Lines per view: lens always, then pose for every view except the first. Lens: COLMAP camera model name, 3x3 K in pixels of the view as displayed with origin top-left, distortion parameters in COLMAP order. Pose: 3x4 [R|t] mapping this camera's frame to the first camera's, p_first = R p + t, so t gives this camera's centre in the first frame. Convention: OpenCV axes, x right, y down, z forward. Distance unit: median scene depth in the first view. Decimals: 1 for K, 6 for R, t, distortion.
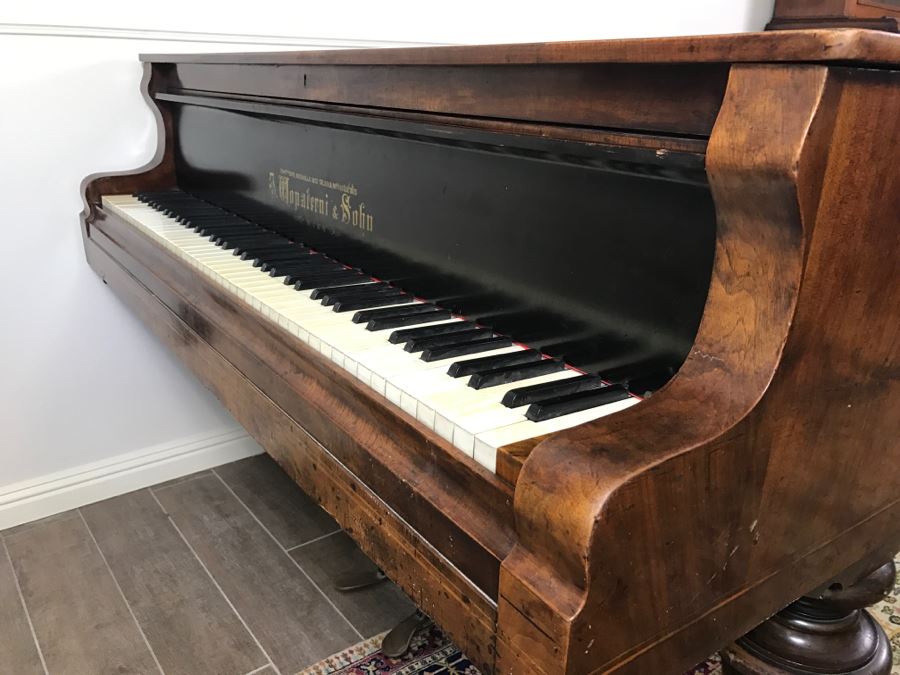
lens RADIAL K [[743.4, 0, 442.2], [0, 743.4, 333.3], [0, 0, 1]] dist [0.028540, -0.033644]
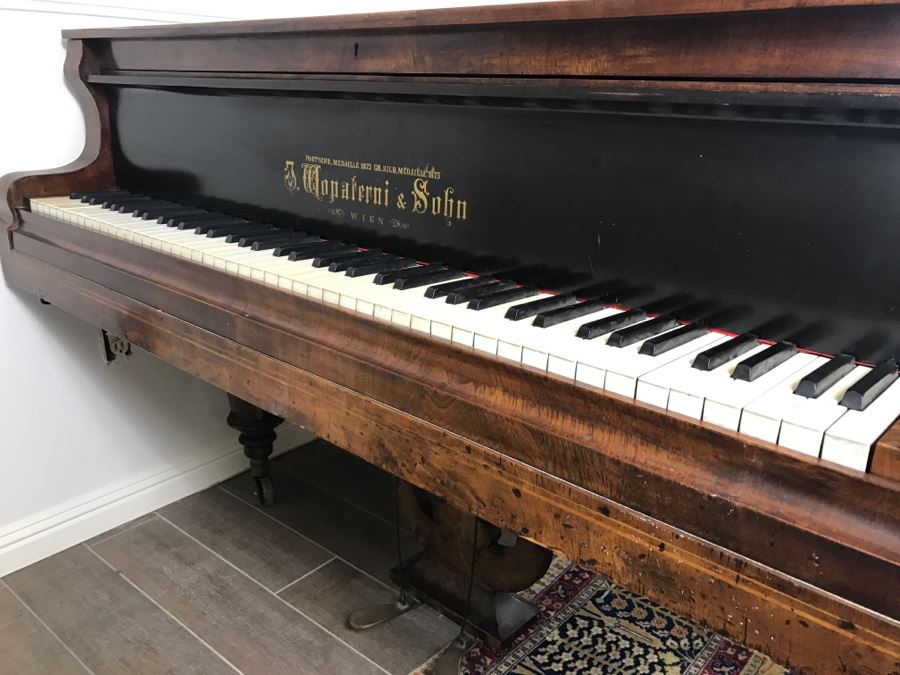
lens RADIAL K [[743.4, 0, 448.0], [0, 743.4, 333.9], [0, 0, 1]] dist [0.028540, -0.033644]
pose [[0.972842, -0.068708, 0.221038, -0.268991], [0.070352, 0.997522, 0.000437, -0.002887], [-0.220521, 0.015126, 0.975265, 0.124915]]
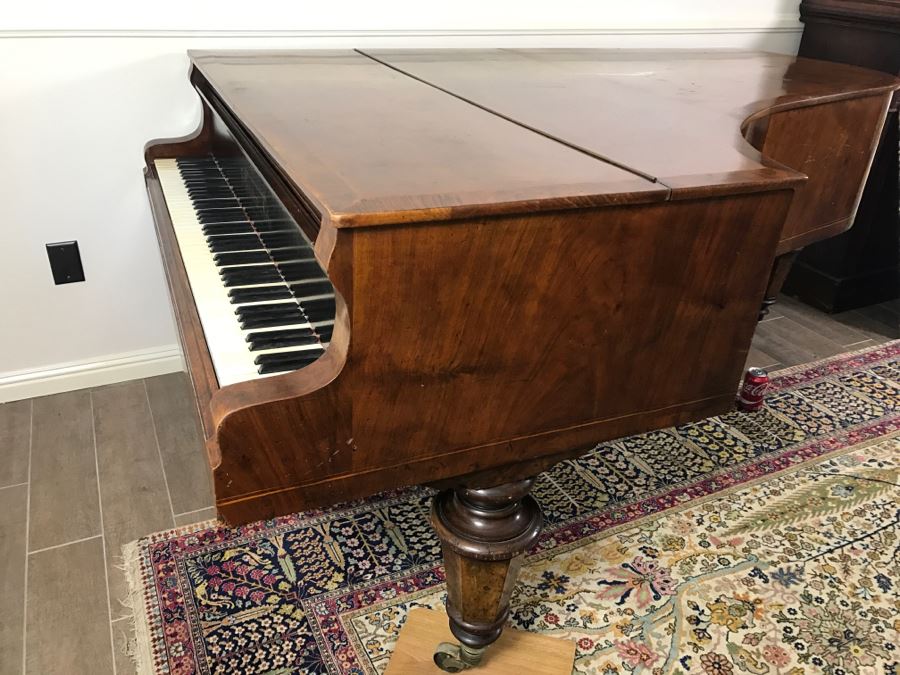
lens RADIAL K [[743.4, 0, 442.3], [0, 743.4, 327.8], [0, 0, 1]] dist [0.028540, -0.033644]
pose [[0.978635, 0.110465, -0.173408, 0.450237], [-0.087718, 0.987121, 0.133779, -0.145961], [0.185953, -0.115710, 0.975722, -0.373087]]
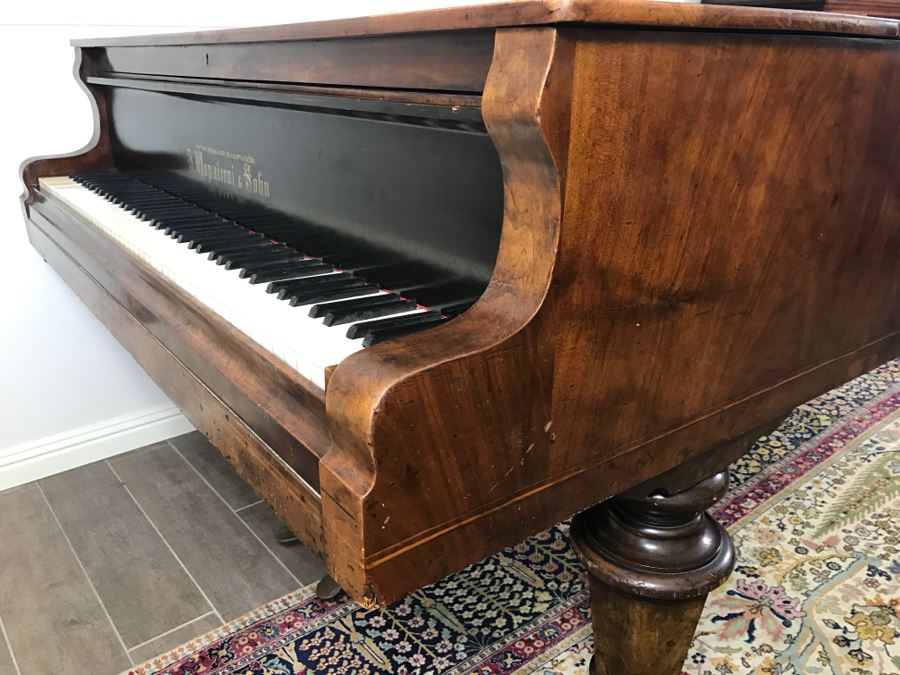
lens RADIAL K [[743.4, 0, 442.2], [0, 743.4, 332.5], [0, 0, 1]] dist [0.028540, -0.033644]
pose [[0.999261, -0.035538, 0.014618, 0.113229], [0.035191, 0.999108, 0.023335, 0.036144], [-0.015434, -0.022804, 0.999621, -0.076759]]
